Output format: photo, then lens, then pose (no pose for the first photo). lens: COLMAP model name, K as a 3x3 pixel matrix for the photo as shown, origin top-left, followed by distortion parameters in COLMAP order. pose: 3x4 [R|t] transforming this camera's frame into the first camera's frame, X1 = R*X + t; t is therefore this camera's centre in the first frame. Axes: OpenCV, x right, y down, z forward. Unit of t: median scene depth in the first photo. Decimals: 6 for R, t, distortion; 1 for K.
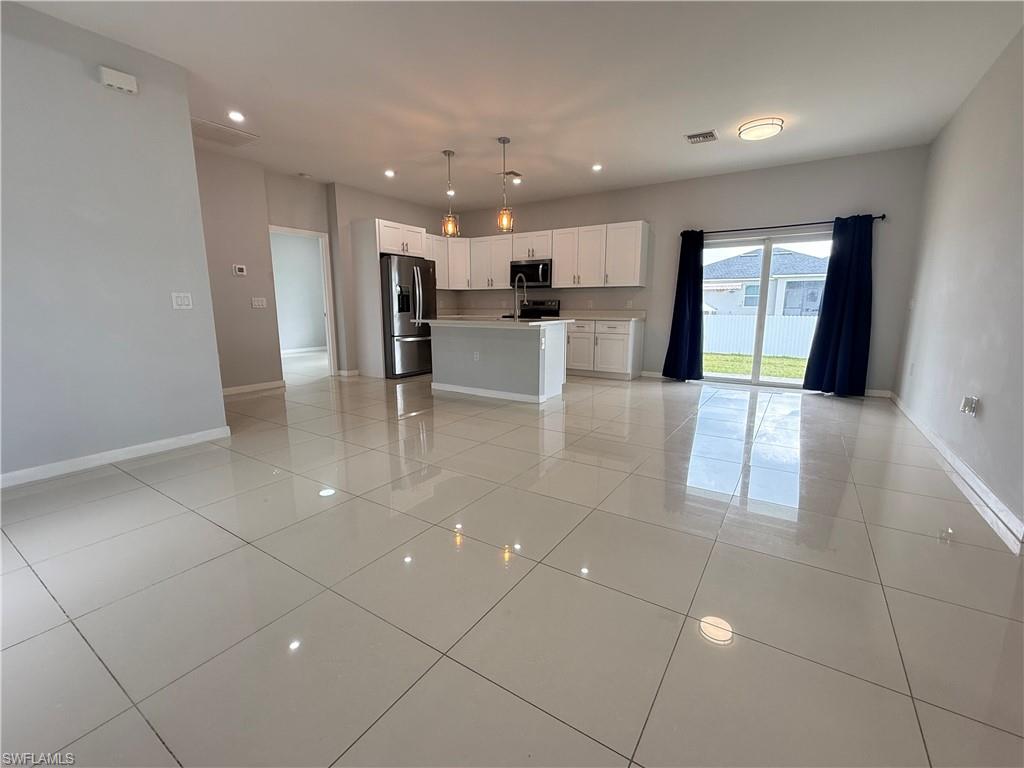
lens RADIAL K [[441.9, 0, 512.0], [0, 441.9, 384.0], [0, 0, 1]] dist [-0.000685, 0.000038]
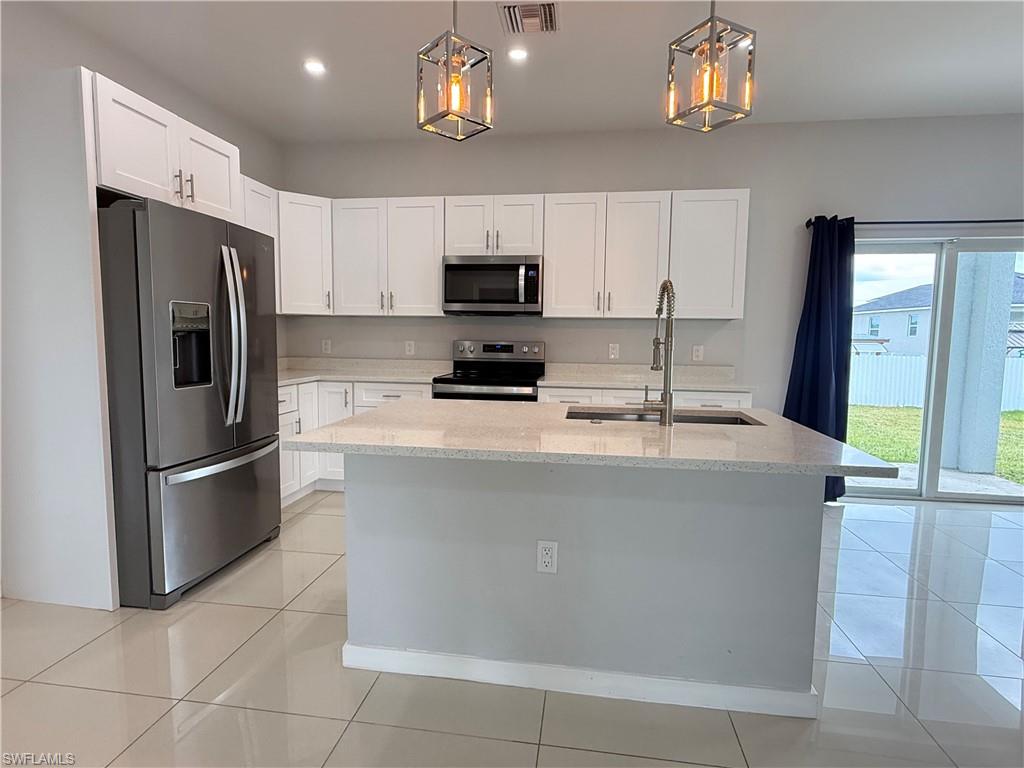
lens RADIAL K [[539.6, 0, 512.0], [0, 539.6, 384.0], [0, 0, 1]] dist [-0.001078, -0.000345]
pose [[0.906679, -0.026644, 0.420980, -0.187120], [0.062146, 0.995550, -0.070837, -0.113403], [-0.417219, 0.090389, 0.904300, 0.525079]]
